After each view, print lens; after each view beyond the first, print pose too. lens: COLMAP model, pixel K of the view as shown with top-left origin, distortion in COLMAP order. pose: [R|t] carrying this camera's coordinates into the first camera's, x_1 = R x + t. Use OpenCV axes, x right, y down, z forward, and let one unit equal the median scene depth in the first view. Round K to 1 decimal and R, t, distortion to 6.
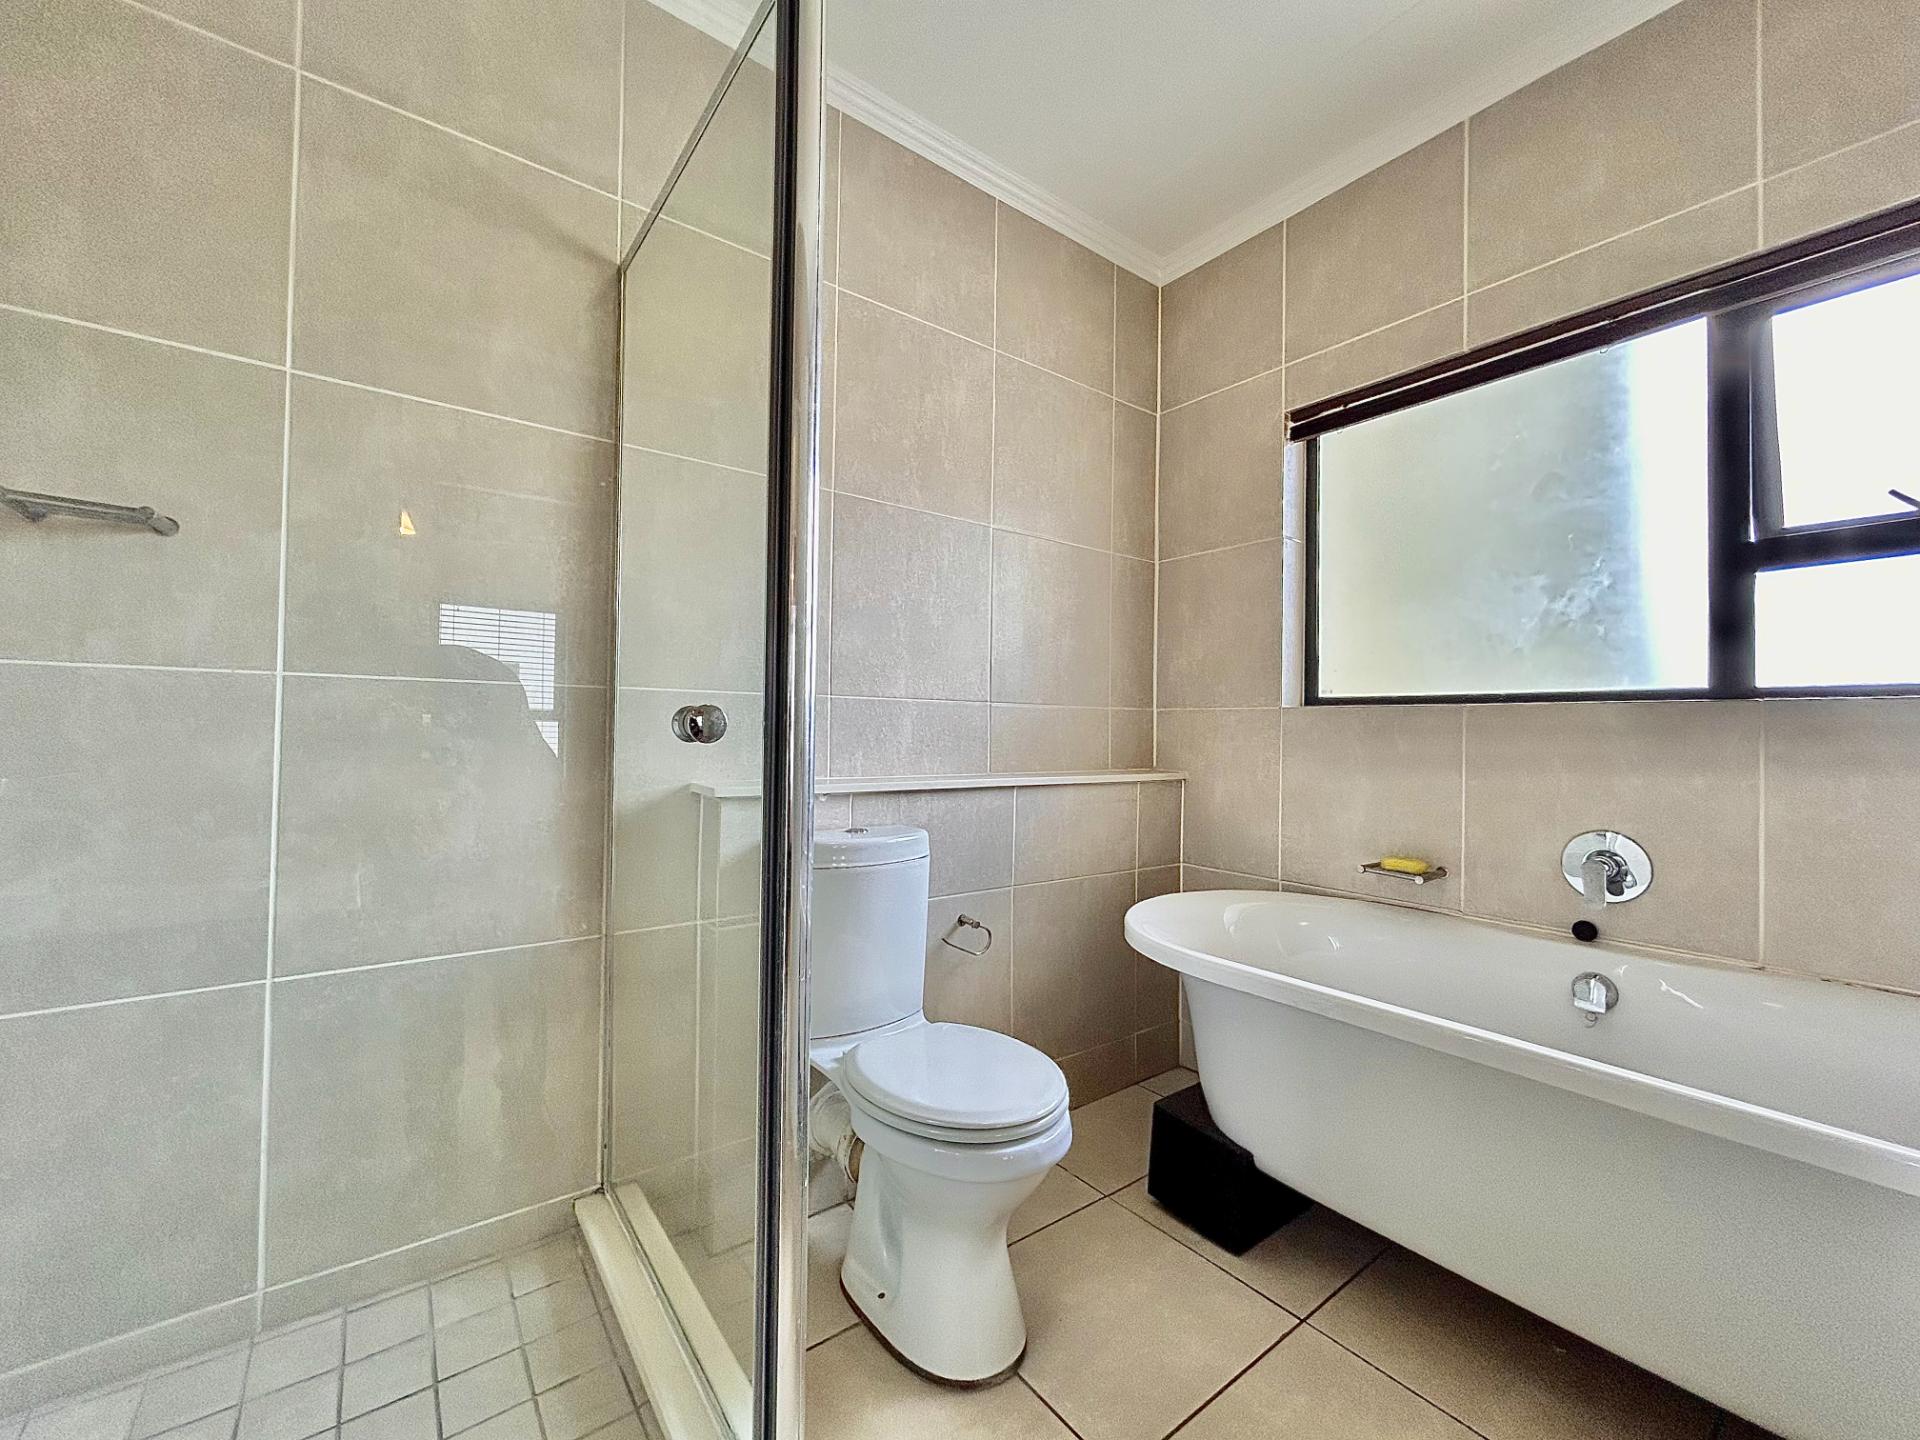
lens RADIAL K [[770.1, 0, 959.3], [0, 770.1, 715.0], [0, 0, 1]] dist [-0.001315, 0.000568]
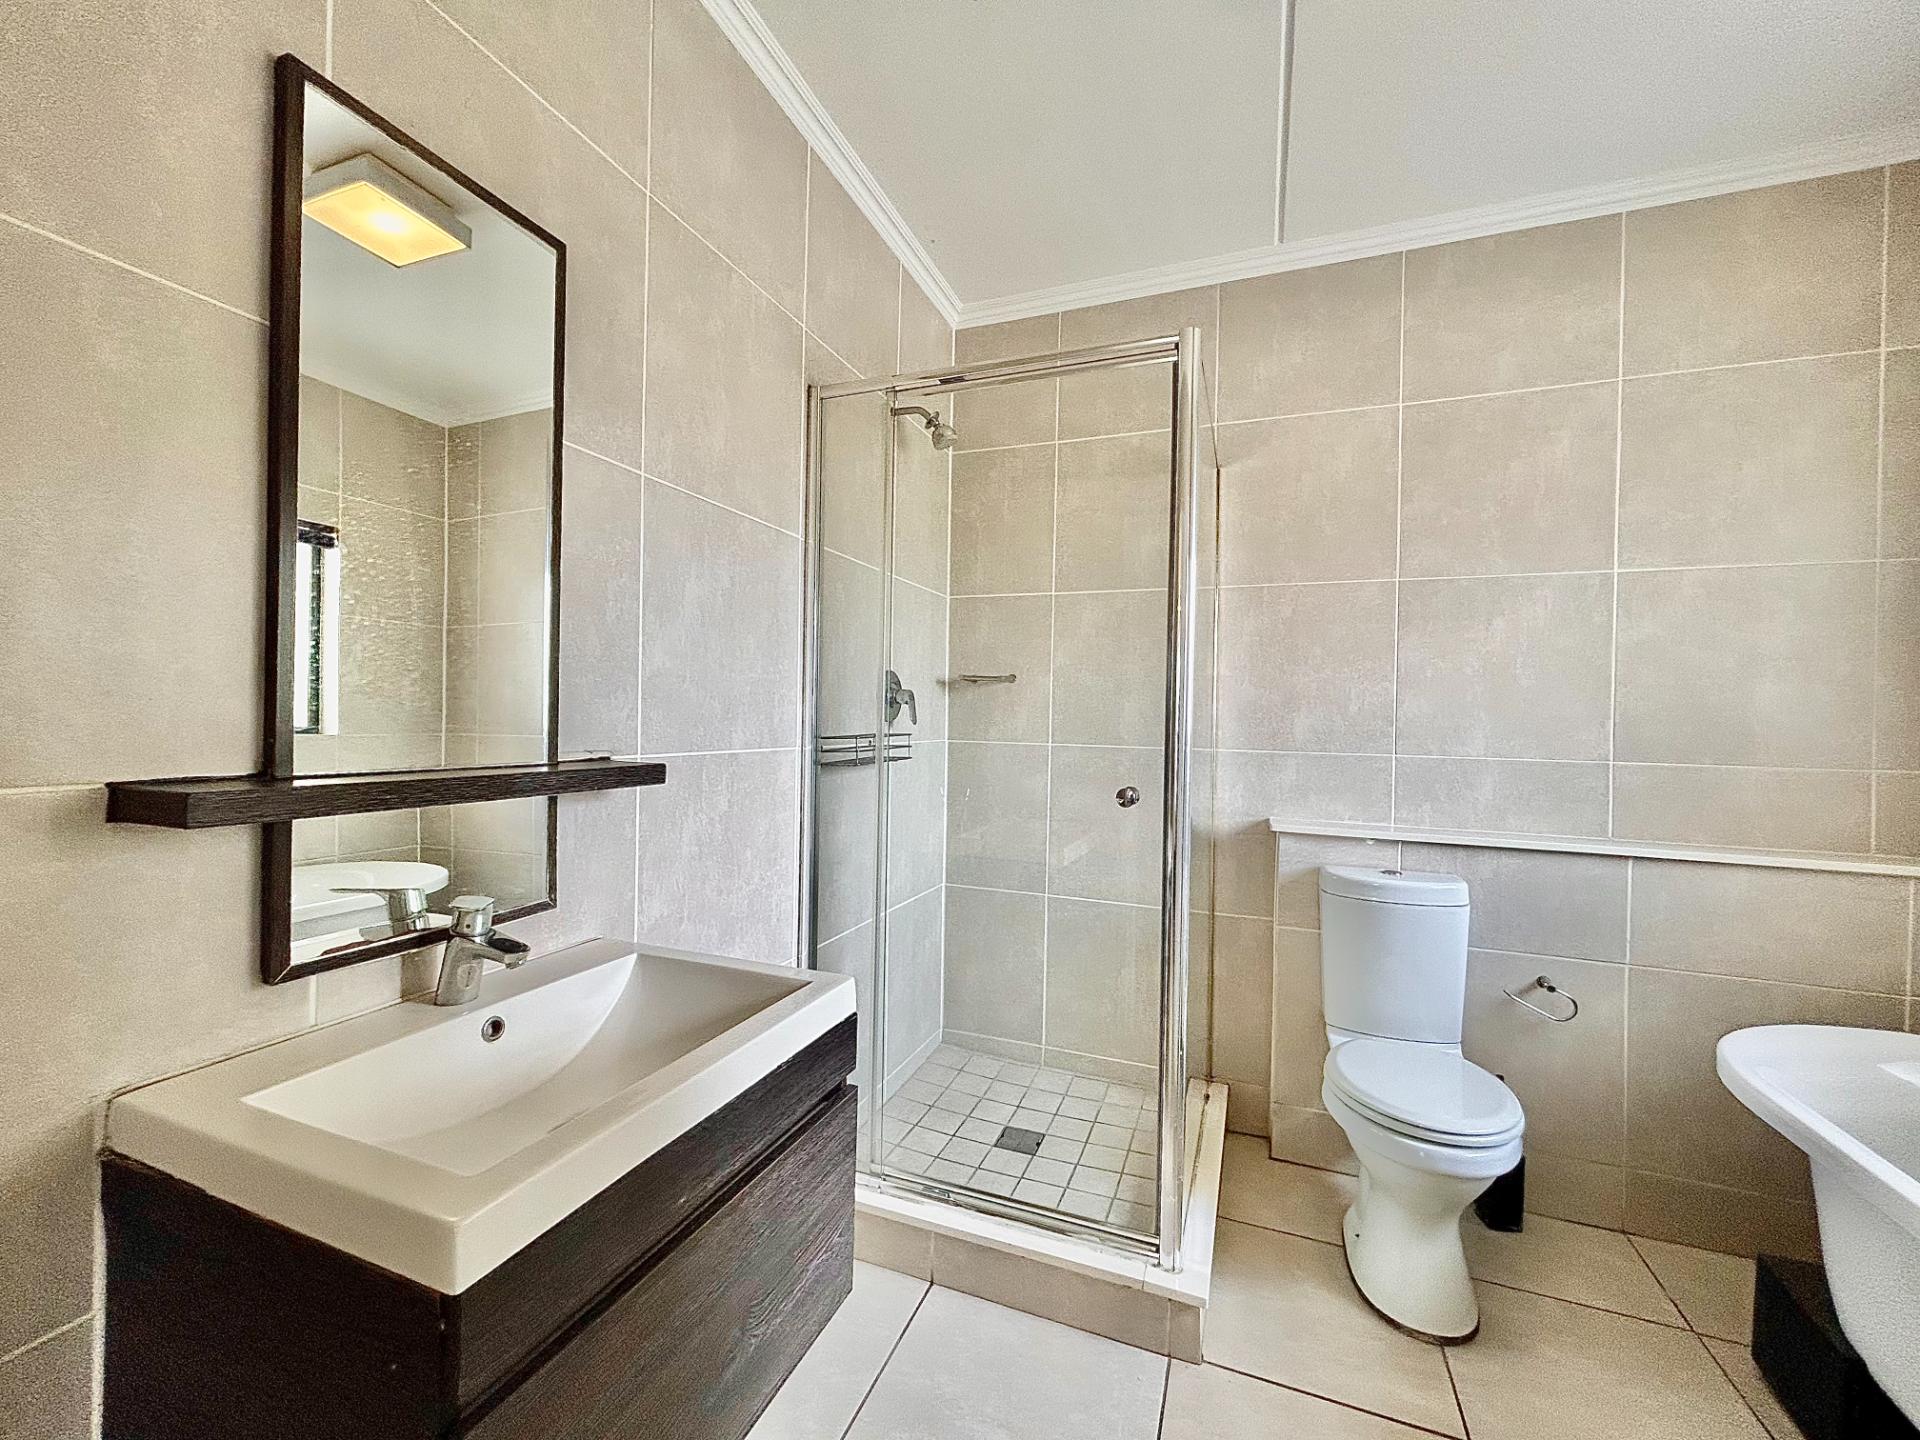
lens RADIAL K [[770.1, 0, 964.3], [0, 770.1, 720.6], [0, 0, 1]] dist [-0.001315, 0.000568]
pose [[0.533867, -0.001382, -0.845567, 0.468224], [0.001535, 0.999999, -0.000665, -0.076868], [0.845567, -0.000943, 0.533868, -0.178133]]
